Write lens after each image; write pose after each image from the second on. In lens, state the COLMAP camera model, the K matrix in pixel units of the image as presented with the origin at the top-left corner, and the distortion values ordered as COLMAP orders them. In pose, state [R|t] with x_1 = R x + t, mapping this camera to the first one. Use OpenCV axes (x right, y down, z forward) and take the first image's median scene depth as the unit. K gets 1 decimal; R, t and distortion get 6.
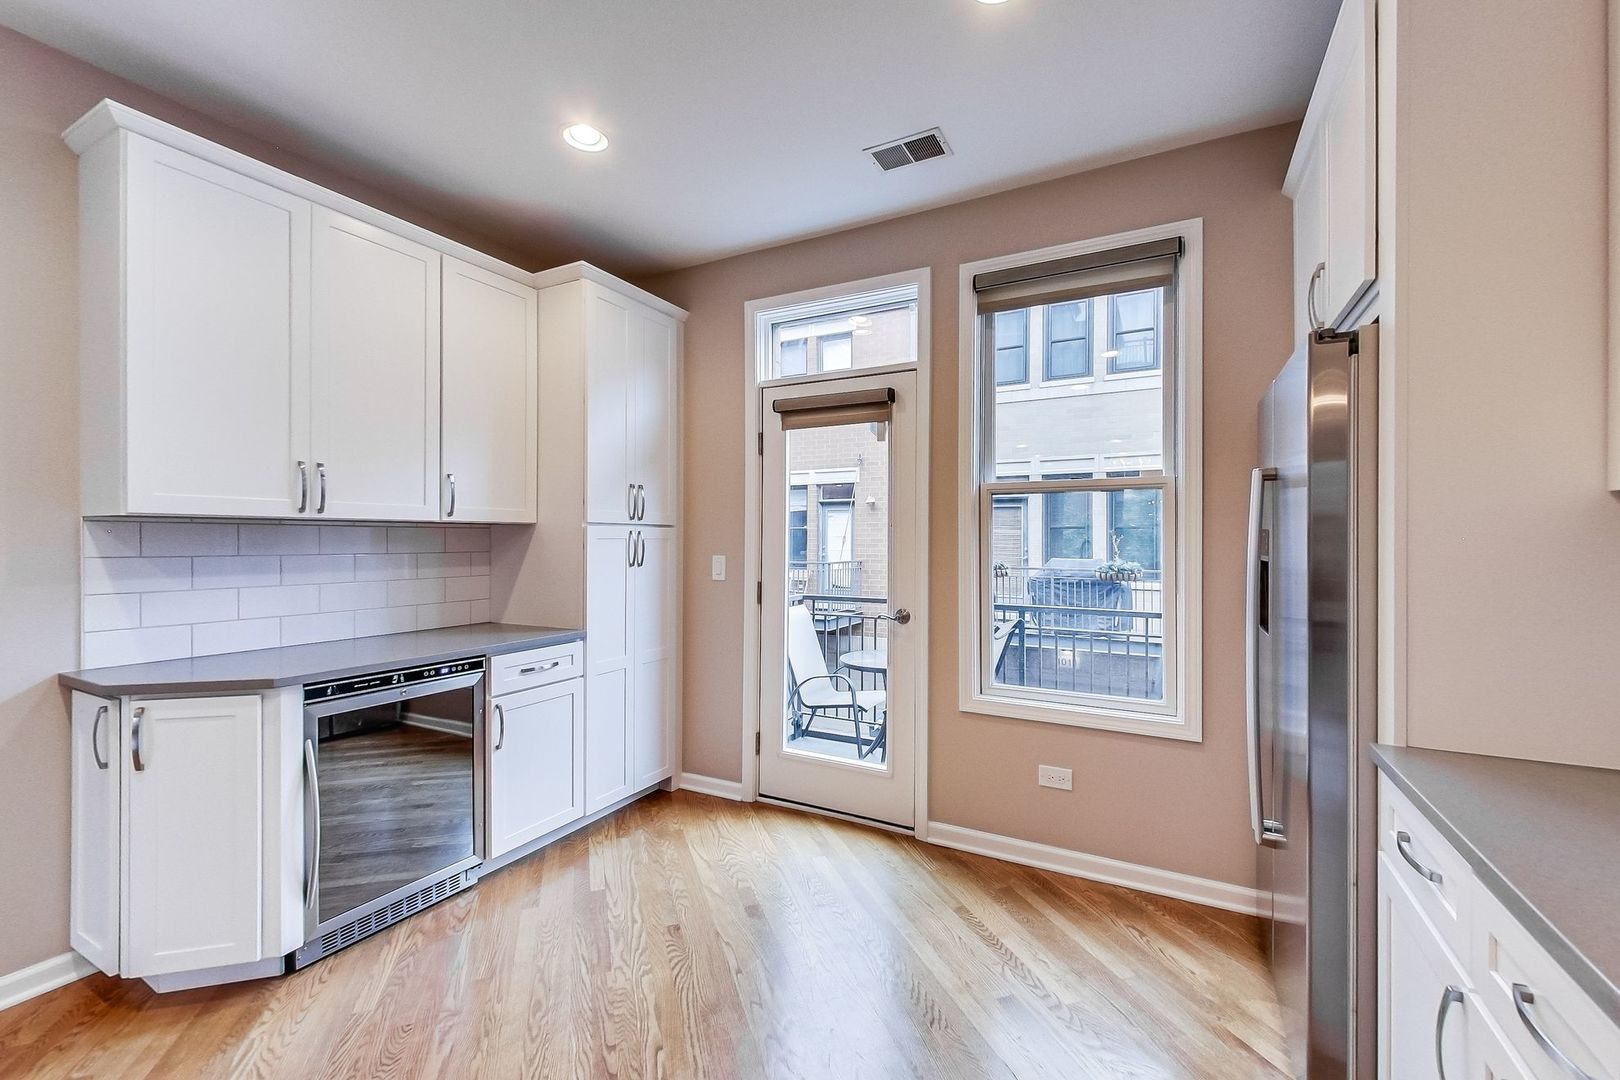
lens RADIAL K [[674.2, 0, 810.0], [0, 674.2, 542.8], [0, 0, 1]] dist [0.009139, -0.002916]
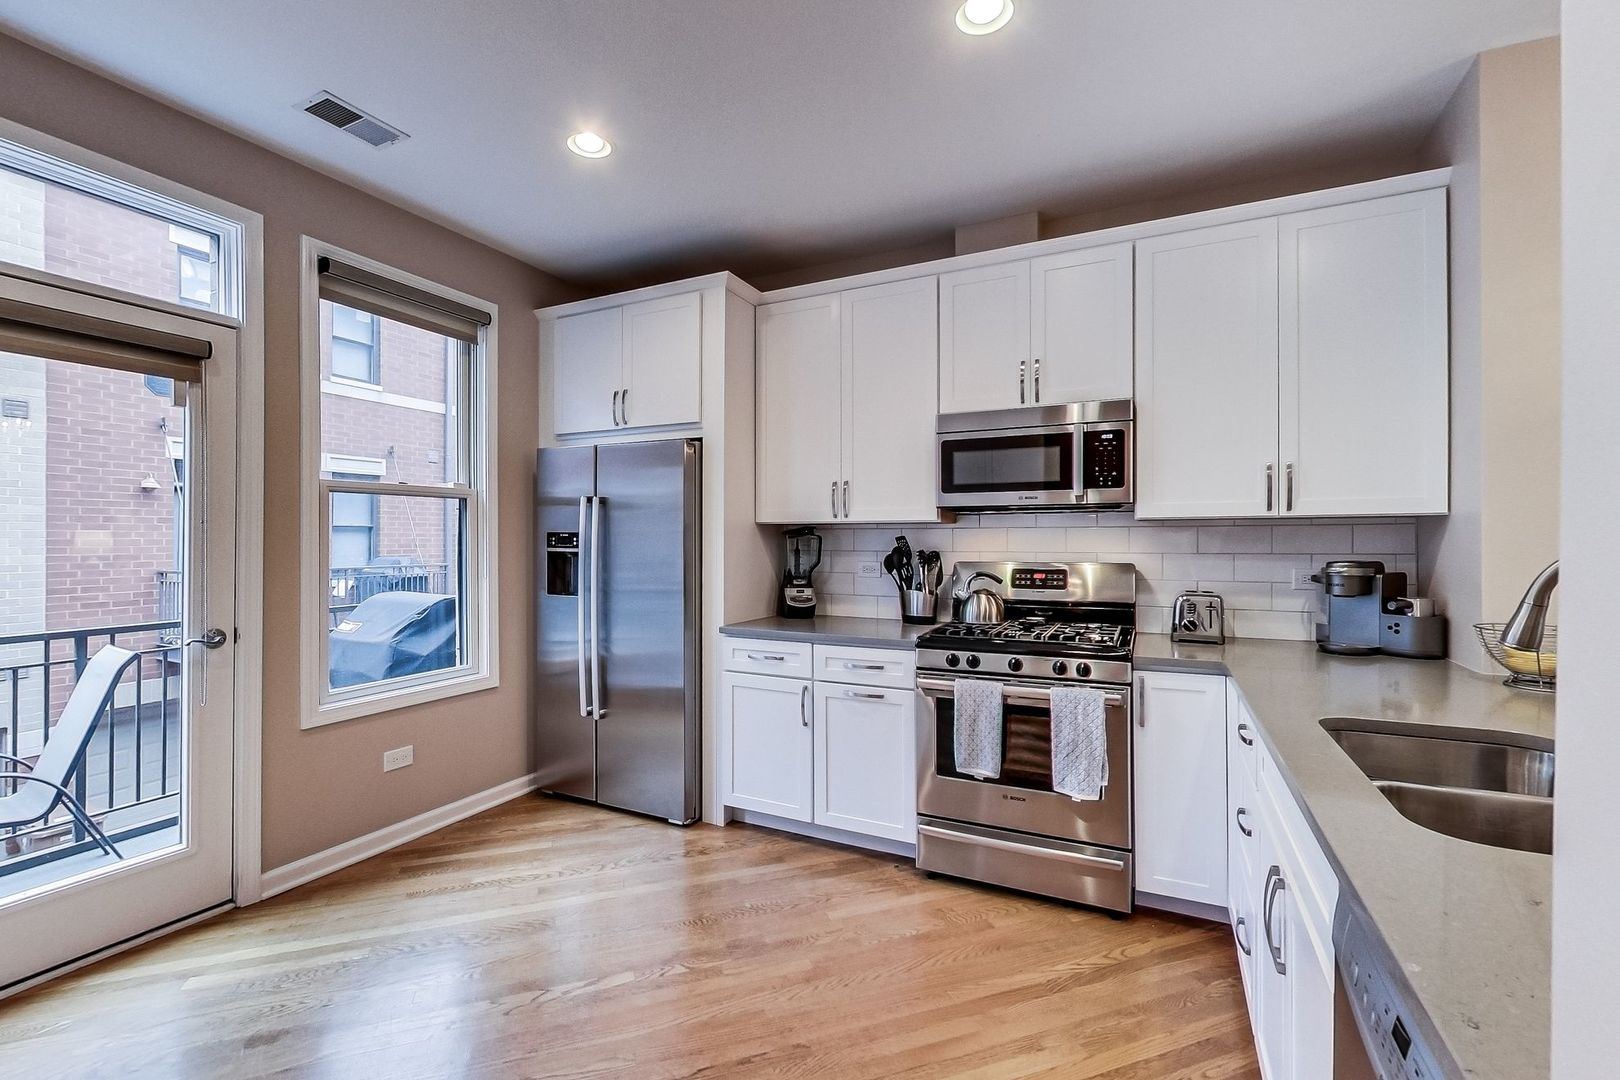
lens RADIAL K [[674.2, 0, 808.6], [0, 674.2, 539.9], [0, 0, 1]] dist [0.009139, -0.002916]
pose [[-0.007426, -0.007055, 0.999948, -0.640229], [0.010349, 0.999921, 0.007132, -0.002627], [-0.999919, 0.010401, -0.007352, 0.309515]]
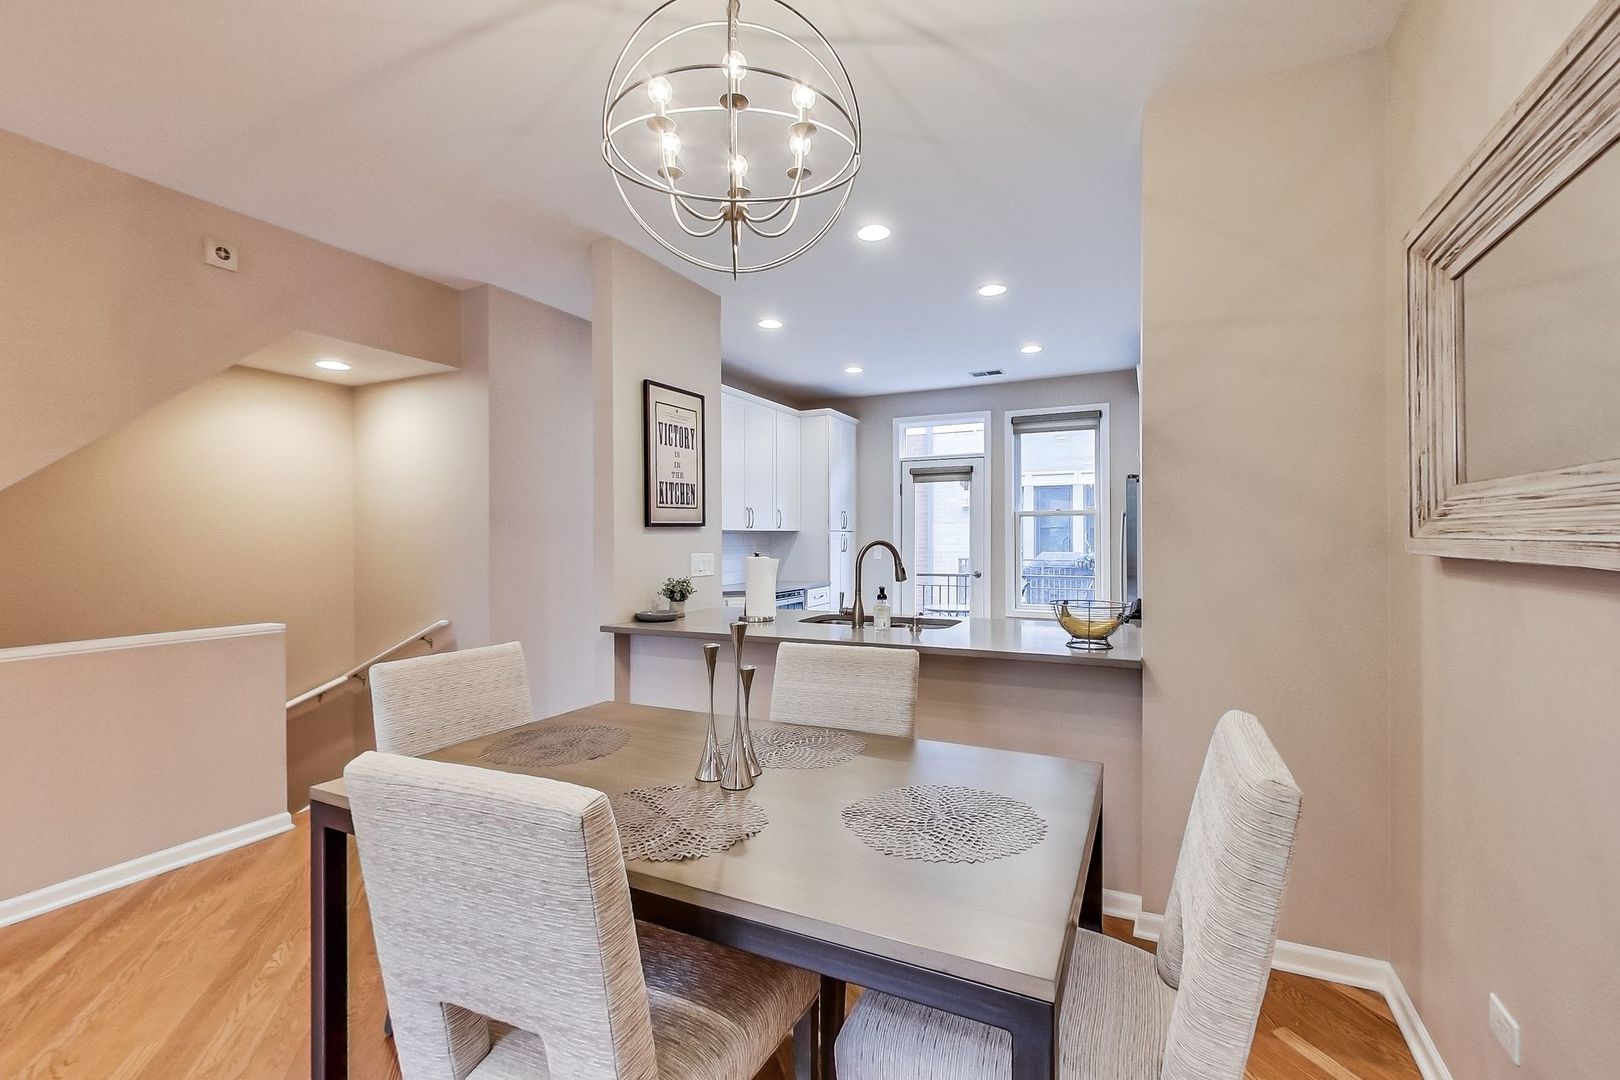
lens RADIAL K [[674.2, 0, 817.0], [0, 674.2, 545.8], [0, 0, 1]] dist [0.009139, -0.002916]
pose [[0.999578, -0.007104, 0.028150, -0.418383], [0.006990, 0.999967, 0.004145, 0.009927], [-0.028179, -0.003946, 0.999595, -1.083558]]
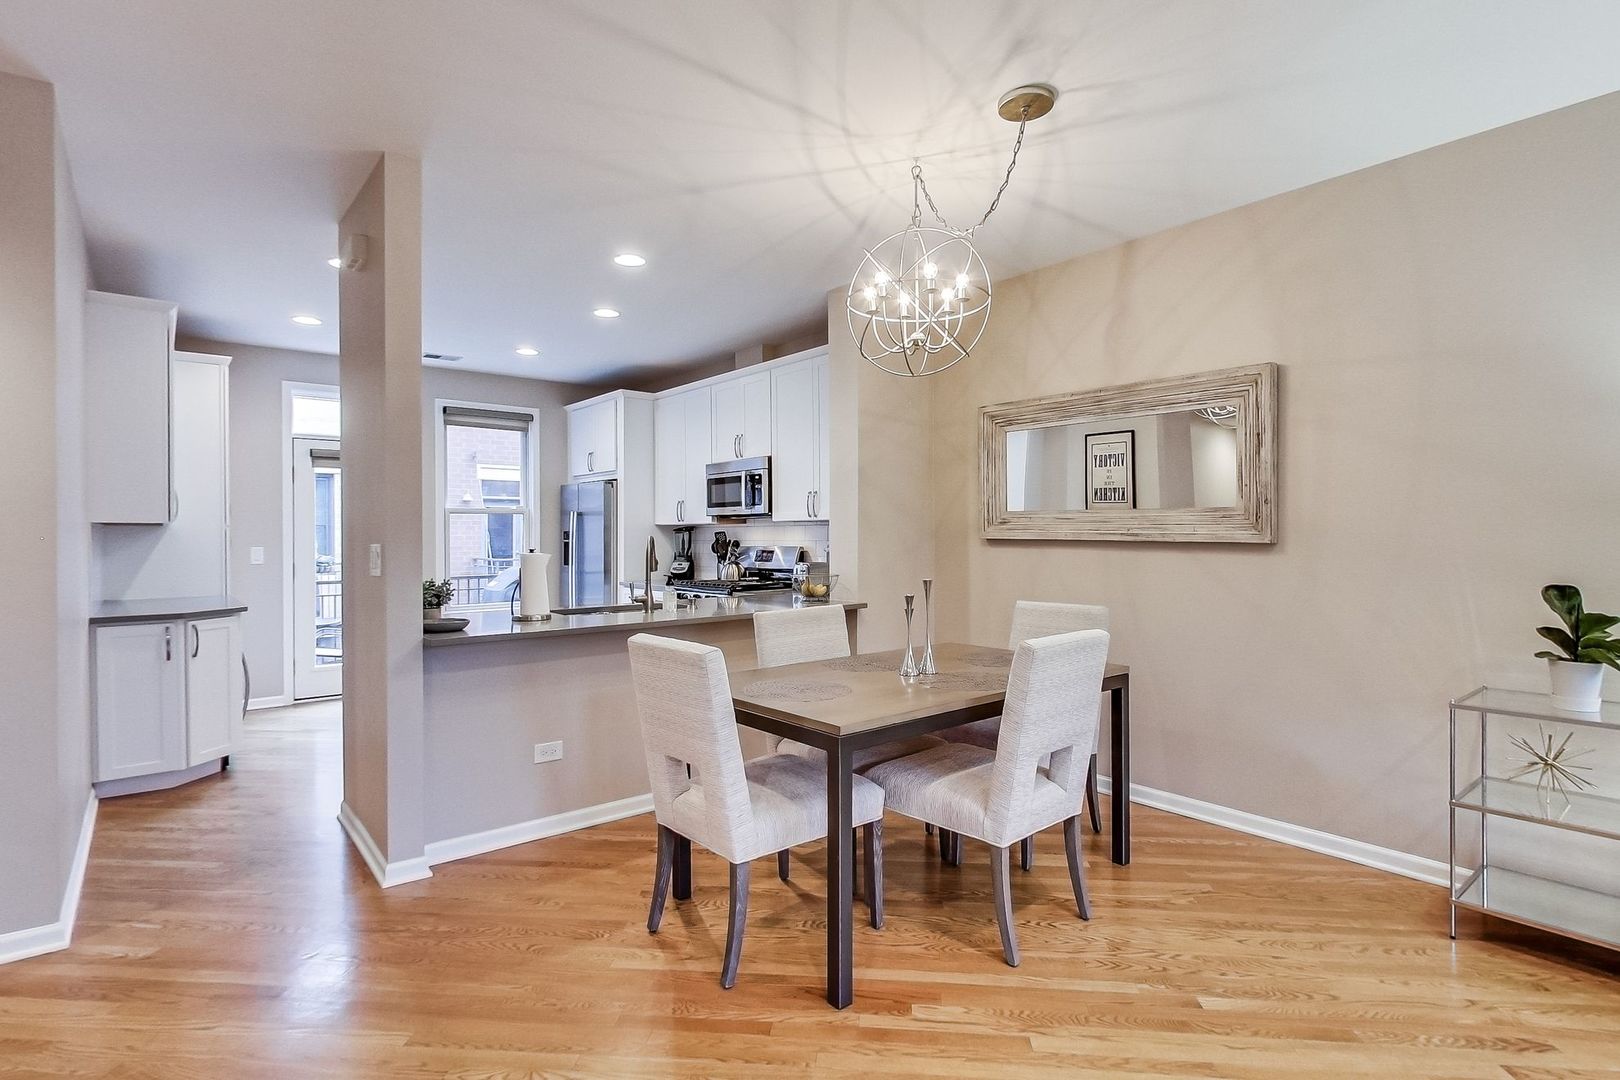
lens RADIAL K [[743.6, 0, 803.7], [0, 743.6, 533.9], [0, 0, 1]] dist [0.011096, -0.000607]
pose [[0.356003, -0.005803, 0.934467, -1.356975], [0.016125, 0.999870, 0.000066, 0.009543], [-0.934346, 0.015045, 0.356050, -0.748235]]
